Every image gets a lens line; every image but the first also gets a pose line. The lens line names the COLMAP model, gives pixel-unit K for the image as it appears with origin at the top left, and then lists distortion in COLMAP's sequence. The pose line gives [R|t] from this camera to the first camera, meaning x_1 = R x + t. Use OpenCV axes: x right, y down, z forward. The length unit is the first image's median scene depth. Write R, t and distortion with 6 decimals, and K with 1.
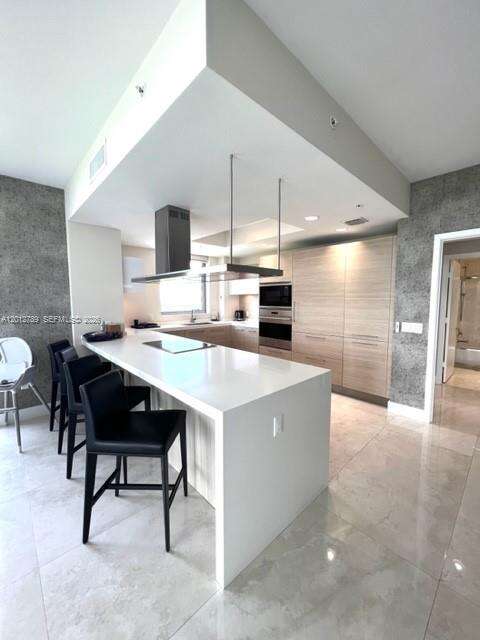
lens RADIAL K [[255.8, 0, 242.7], [0, 255.8, 320.0], [0, 0, 1]] dist [-0.002691, 0.000491]
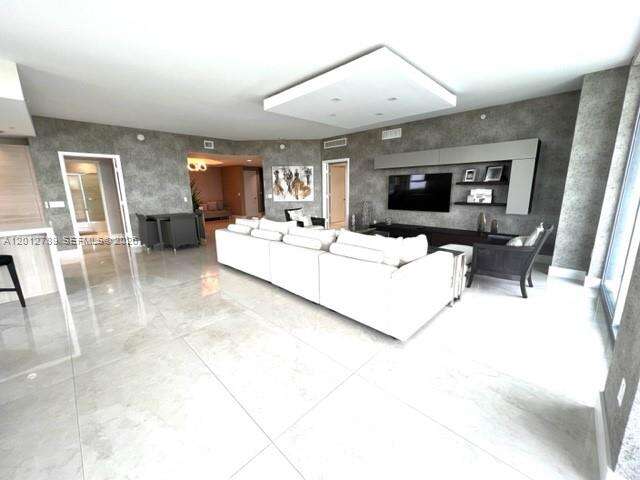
lens RADIAL K [[255.8, 0, 318.6], [0, 255.8, 237.9], [0, 0, 1]] dist [-0.002691, 0.000491]
pose [[-0.029478, -0.196227, 0.980115, -1.054092], [0.097751, 0.975275, 0.198198, 0.076980], [-0.994774, 0.101650, -0.009568, -0.668527]]
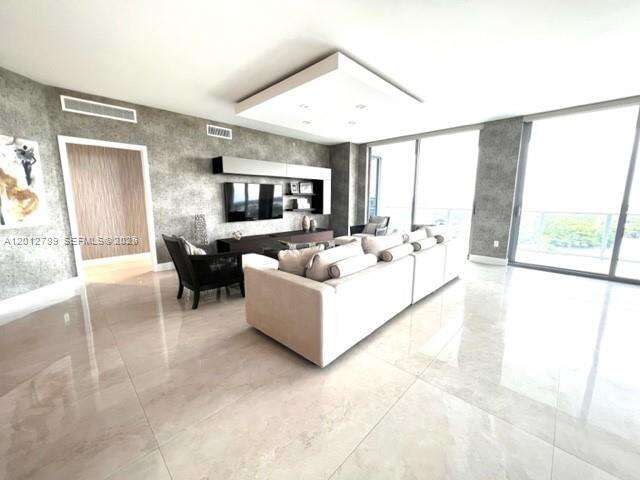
lens RADIAL K [[262.8, 0, 317.4], [0, 262.8, 238.7], [0, 0, 1]] dist [-0.001590, 0.000039]
pose [[-0.999400, -0.000351, -0.034621, 0.390092], [-0.008523, 0.971671, 0.236186, 0.004529], [0.033558, 0.236339, -0.971091, 0.430131]]
